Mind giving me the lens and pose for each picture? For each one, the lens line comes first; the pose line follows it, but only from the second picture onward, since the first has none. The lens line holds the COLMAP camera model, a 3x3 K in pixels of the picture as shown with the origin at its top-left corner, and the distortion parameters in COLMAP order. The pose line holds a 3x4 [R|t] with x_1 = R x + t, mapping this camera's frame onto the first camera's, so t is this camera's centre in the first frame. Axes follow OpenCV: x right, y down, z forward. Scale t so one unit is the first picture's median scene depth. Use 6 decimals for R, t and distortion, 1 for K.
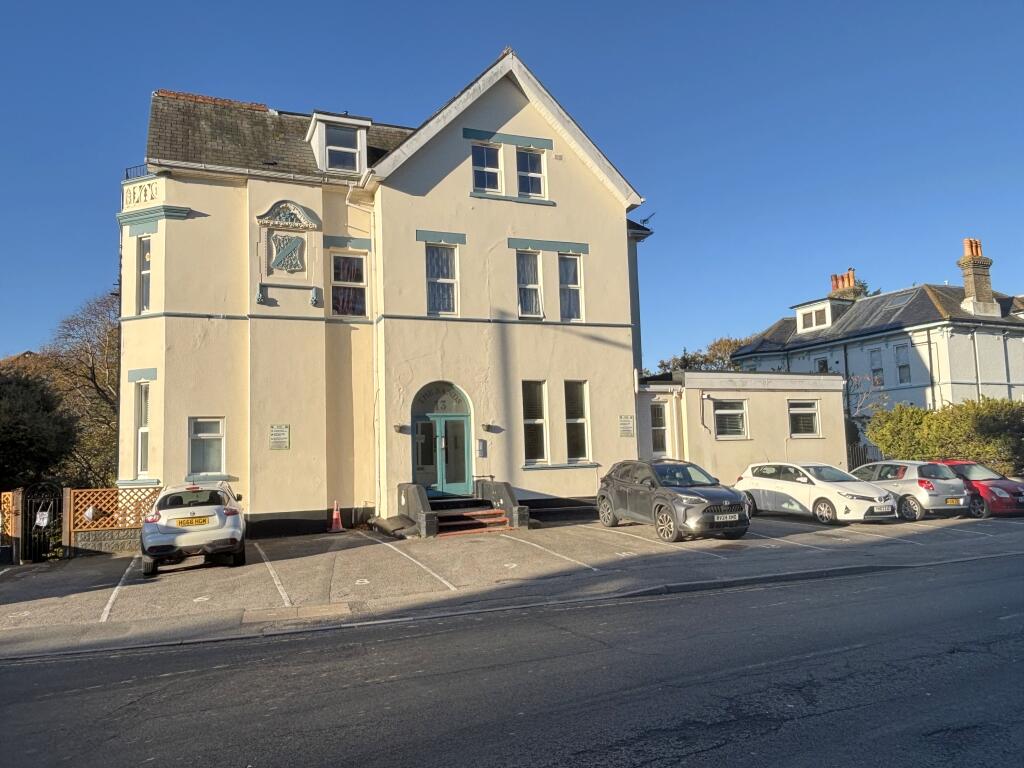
lens RADIAL K [[783.2, 0, 512.0], [0, 783.2, 384.0], [0, 0, 1]] dist [0.007192, -0.000481]
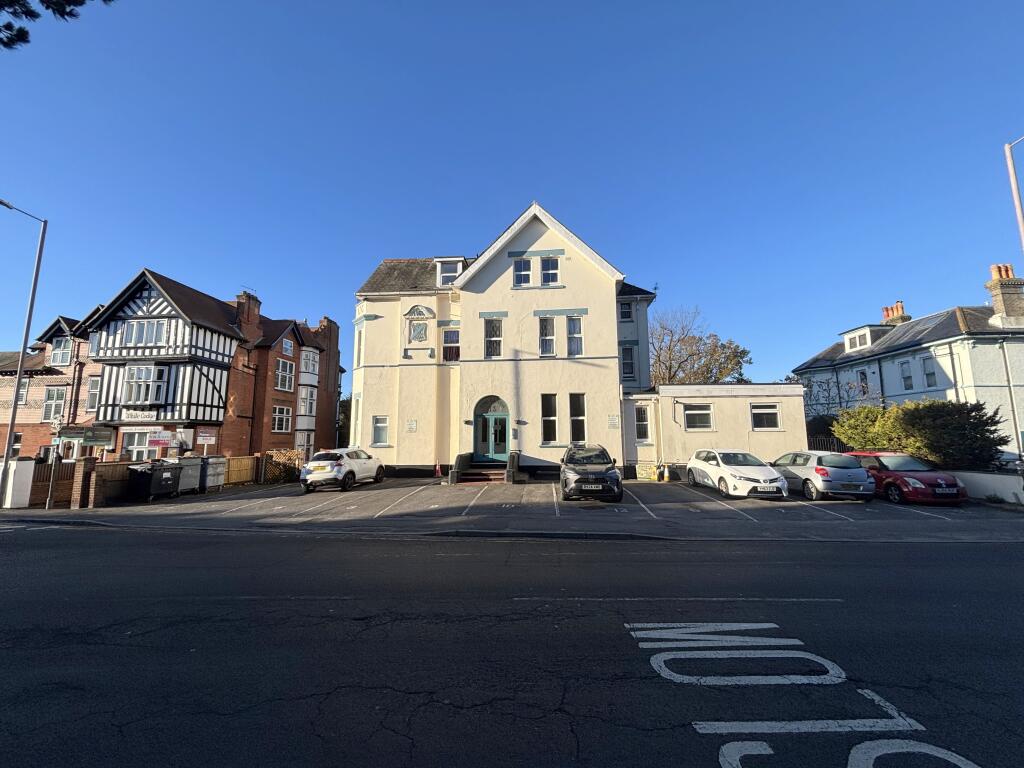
lens RADIAL K [[415.1, 0, 512.0], [0, 415.1, 384.0], [0, 0, 1]] dist [0.000615, 0.000153]
pose [[0.887879, -0.033224, -0.458875, 0.362417], [0.021109, 0.999281, -0.031507, 0.000710], [0.459592, 0.018288, 0.887942, 0.177389]]
